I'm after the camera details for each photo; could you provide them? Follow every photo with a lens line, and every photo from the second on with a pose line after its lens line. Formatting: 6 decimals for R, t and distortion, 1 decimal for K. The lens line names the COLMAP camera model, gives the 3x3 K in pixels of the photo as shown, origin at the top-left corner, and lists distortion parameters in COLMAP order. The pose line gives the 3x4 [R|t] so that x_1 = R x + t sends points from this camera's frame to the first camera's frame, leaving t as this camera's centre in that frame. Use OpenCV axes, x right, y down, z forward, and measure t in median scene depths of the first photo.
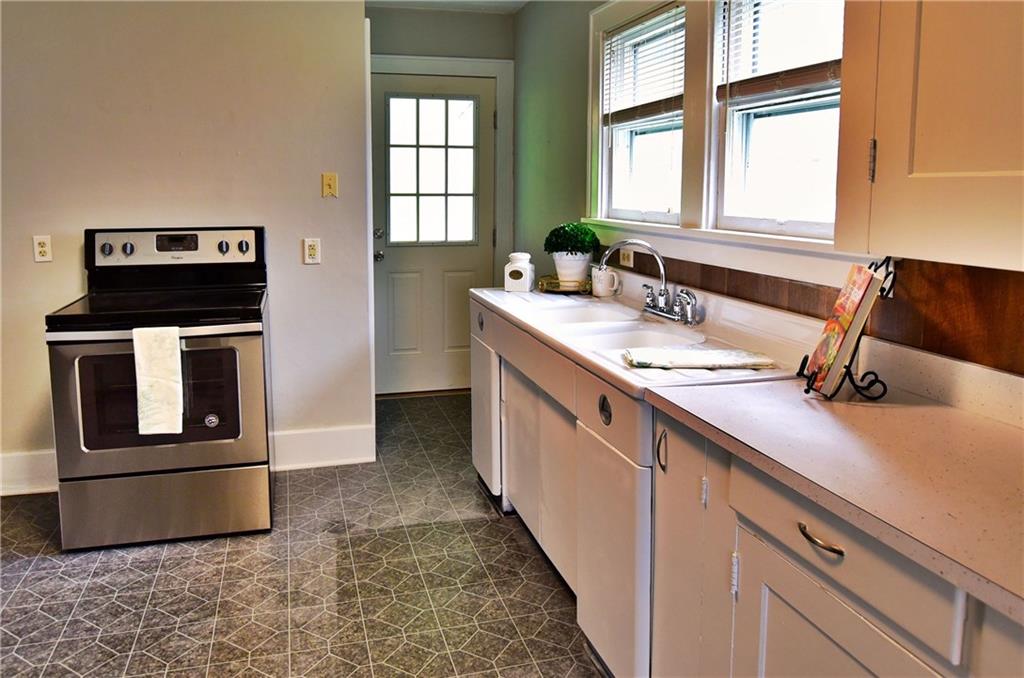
lens RADIAL K [[752.1, 0, 499.9], [0, 752.1, 264.8], [0, 0, 1]] dist [-0.030837, 0.002310]
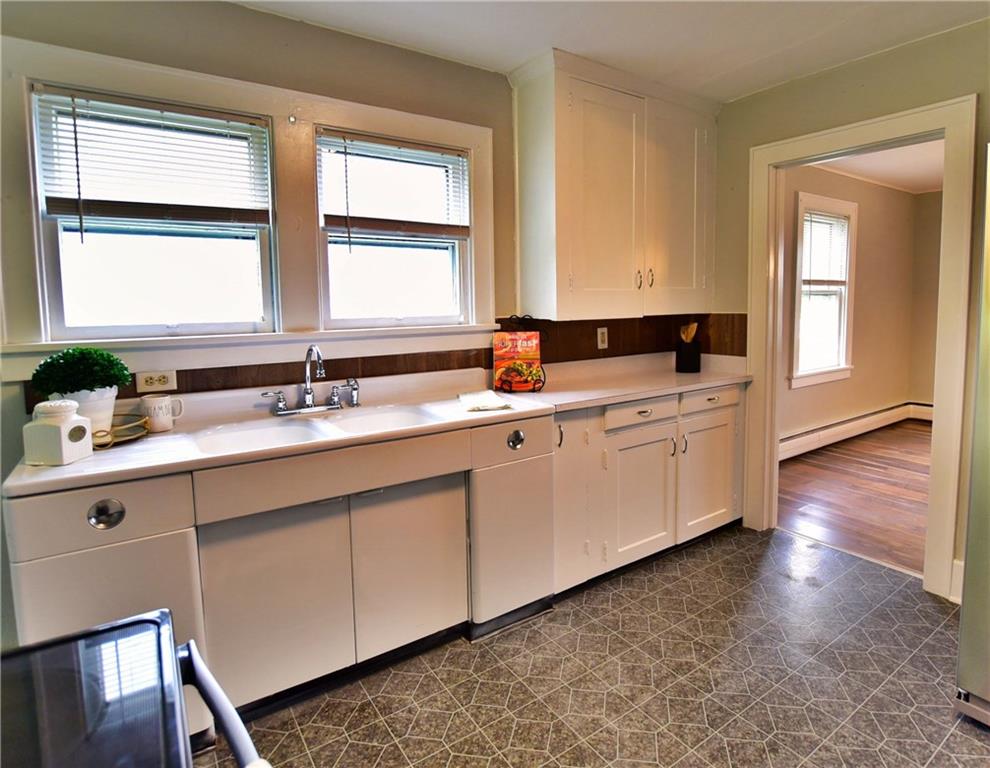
lens RADIAL K [[544.4, 0, 535.1], [0, 544.4, 348.7], [0, 0, 1]] dist [-0.019004, 0.002871]
pose [[-0.348281, -0.076669, 0.934249, -0.634173], [0.110344, 0.986367, 0.122082, -0.084234], [-0.930873, 0.145608, -0.335073, 0.937693]]
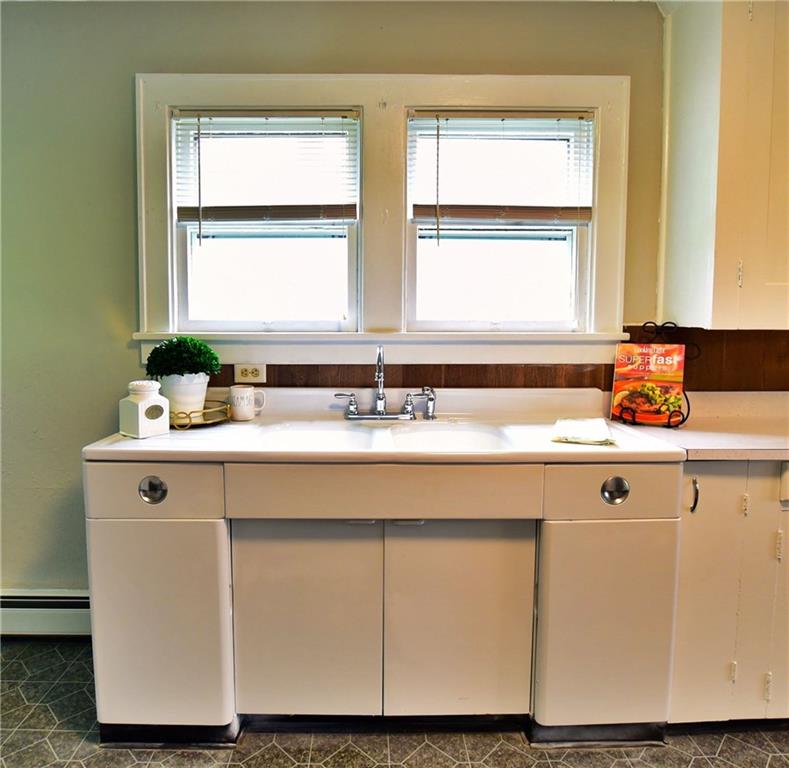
lens RADIAL K [[542.3, 0, 387.4], [0, 542.3, 363.4], [0, 0, 1]] dist [-0.017928, -0.003526]
pose [[0.250174, -0.069332, 0.965715, -0.484426], [0.100264, 0.993925, 0.045383, -0.039568], [-0.962995, 0.085472, 0.255606, 0.789978]]
